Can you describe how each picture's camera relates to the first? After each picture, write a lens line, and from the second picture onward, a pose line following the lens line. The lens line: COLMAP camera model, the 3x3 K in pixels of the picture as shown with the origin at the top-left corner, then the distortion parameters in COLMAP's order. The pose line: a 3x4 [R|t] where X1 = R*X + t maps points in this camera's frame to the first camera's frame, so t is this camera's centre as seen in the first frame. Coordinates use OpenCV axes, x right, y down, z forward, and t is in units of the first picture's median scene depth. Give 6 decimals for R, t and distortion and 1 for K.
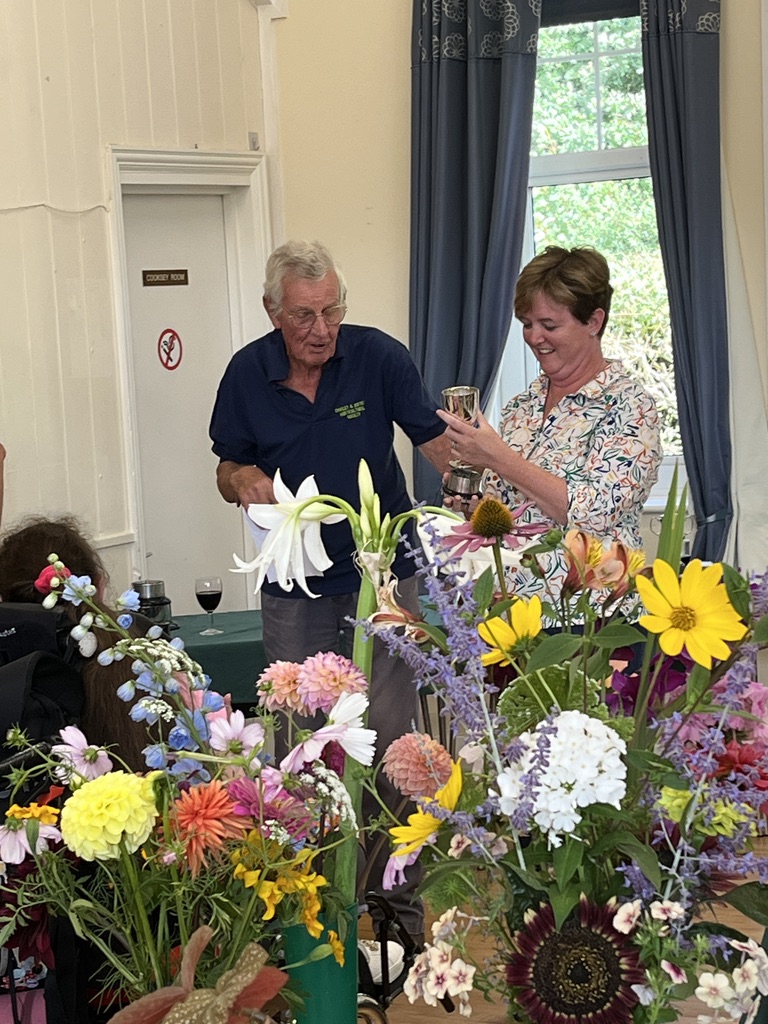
lens RADIAL K [[2330.2, 0, 384.0], [0, 2330.2, 512.0], [0, 0, 1]] dist [0.216332, -0.757695]
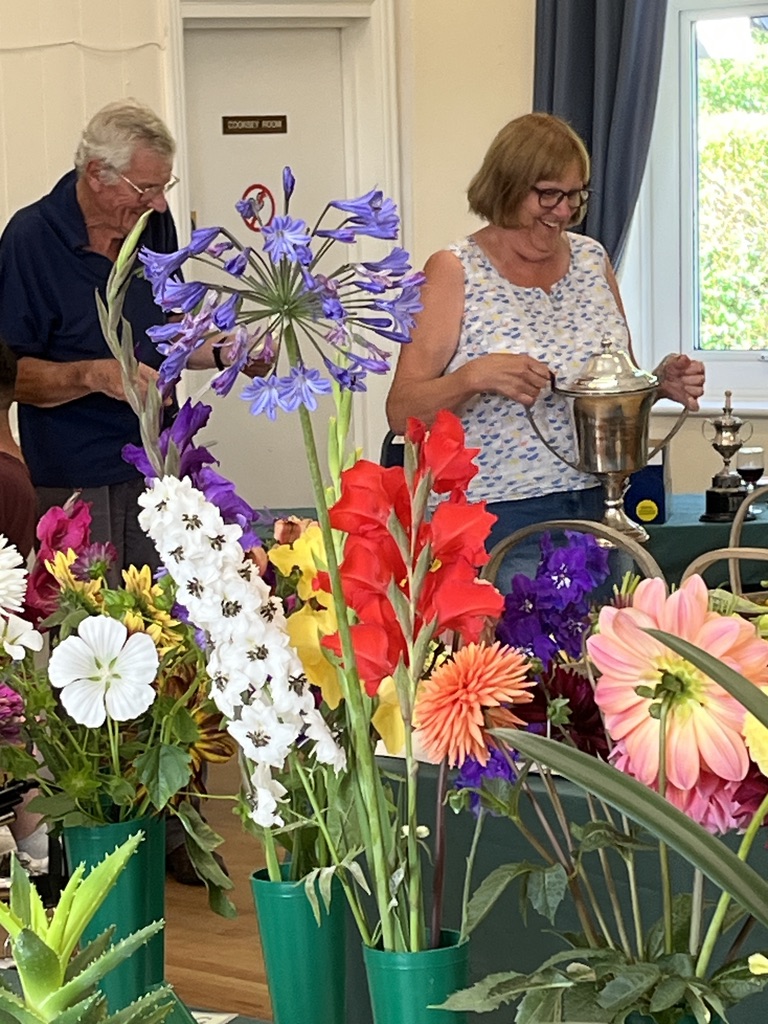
lens RADIAL K [[3157.3, 0, 384.0], [0, 3157.3, 512.0], [0, 0, 1]] dist [0.254863, -0.801746]
pose [[0.979315, 0.034363, -0.199403, 0.857901], [-0.029185, 0.999158, 0.028849, 0.034921], [0.200226, -0.022433, 0.979493, -0.640204]]
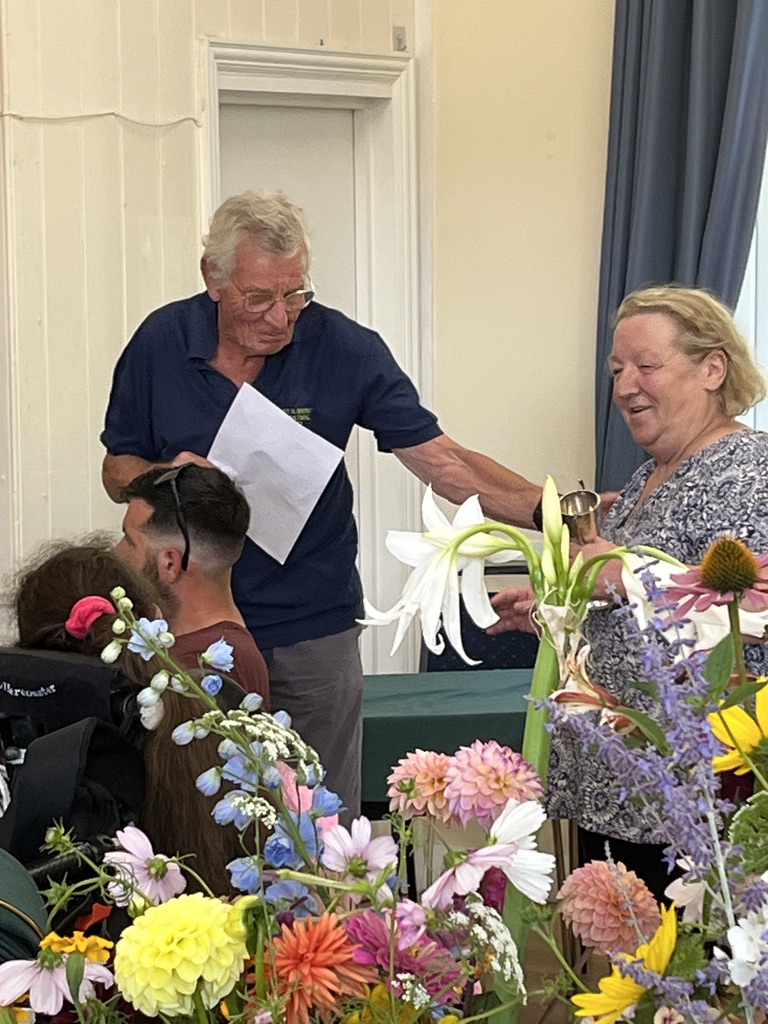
lens RADIAL K [[3157.3, 0, 384.0], [0, 3157.3, 512.0], [0, 0, 1]] dist [0.254863, -0.801746]
pose [[0.997665, 0.044541, -0.051780, -0.010513], [-0.045087, 0.998939, -0.009416, 0.000050], [0.051306, 0.011728, 0.998614, 0.027170]]
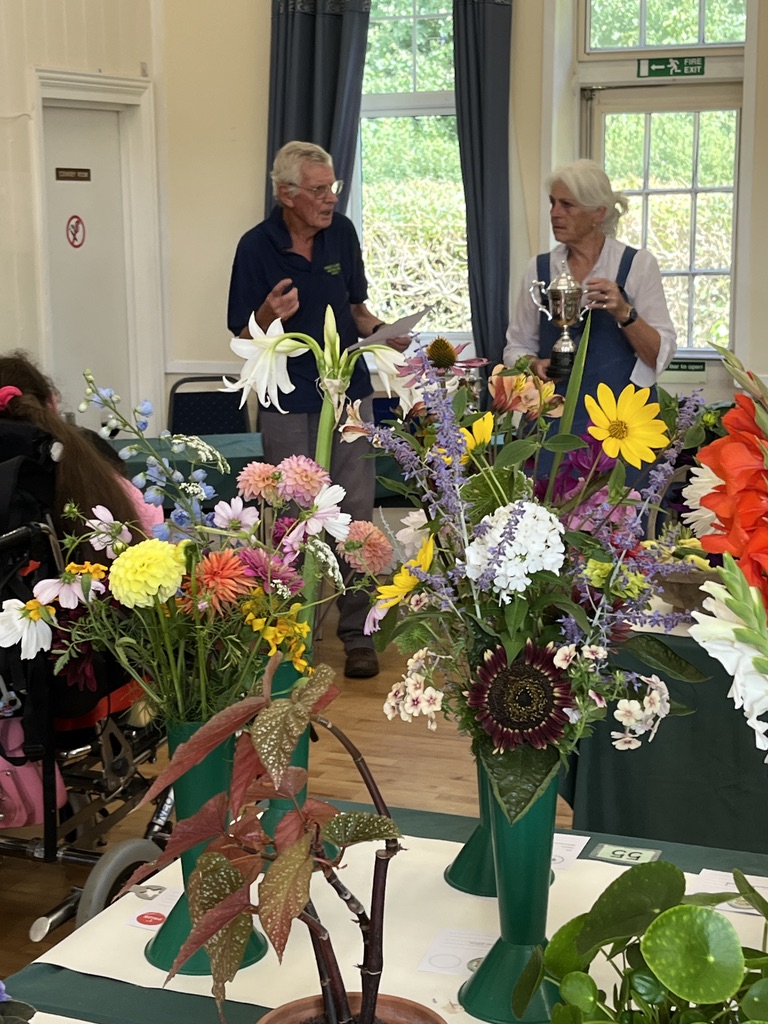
lens RADIAL K [[1773.2, 0, 384.0], [0, 1773.2, 512.0], [0, 0, 1]] dist [0.251918, -1.500663]
pose [[0.994331, 0.028672, 0.102391, -0.088863], [-0.036316, 0.996627, 0.073592, 0.020445], [-0.099936, -0.076893, 0.992018, 0.029914]]
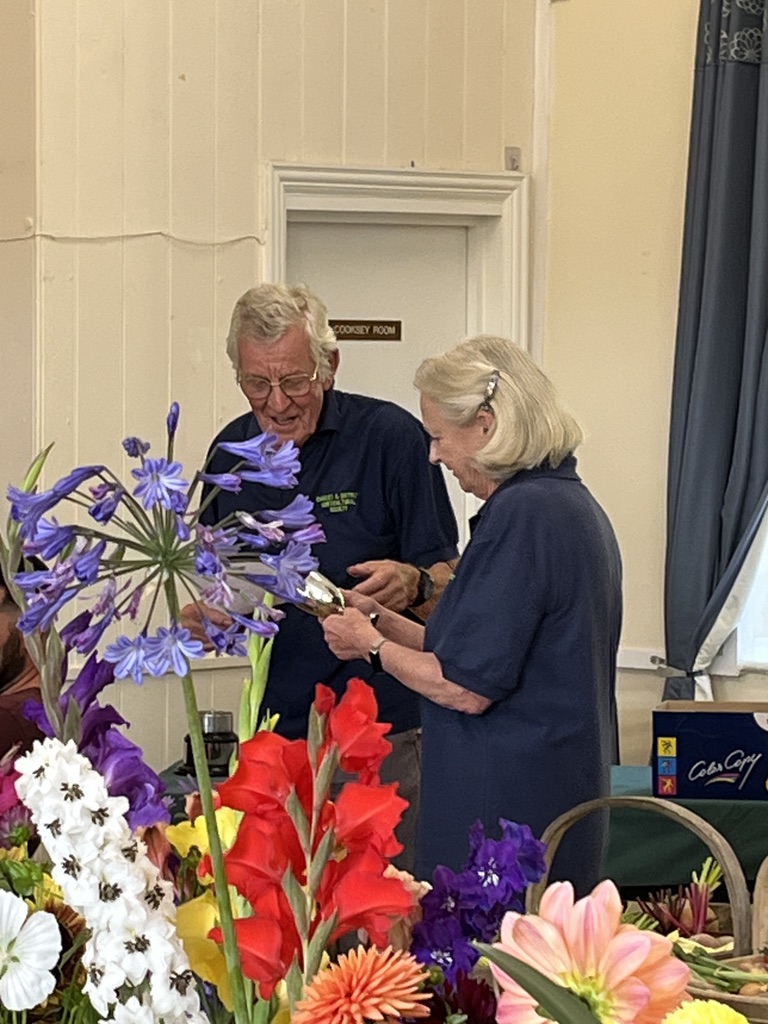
lens RADIAL K [[3579.0, 0, 384.0], [0, 3579.0, 512.0], [0, 0, 1]] dist [0.122739, 1.347005]
pose [[0.965449, 0.061086, -0.253332, 0.965669], [-0.072857, 0.996643, -0.037336, 0.016000], [0.250201, 0.054503, 0.966659, -0.627183]]
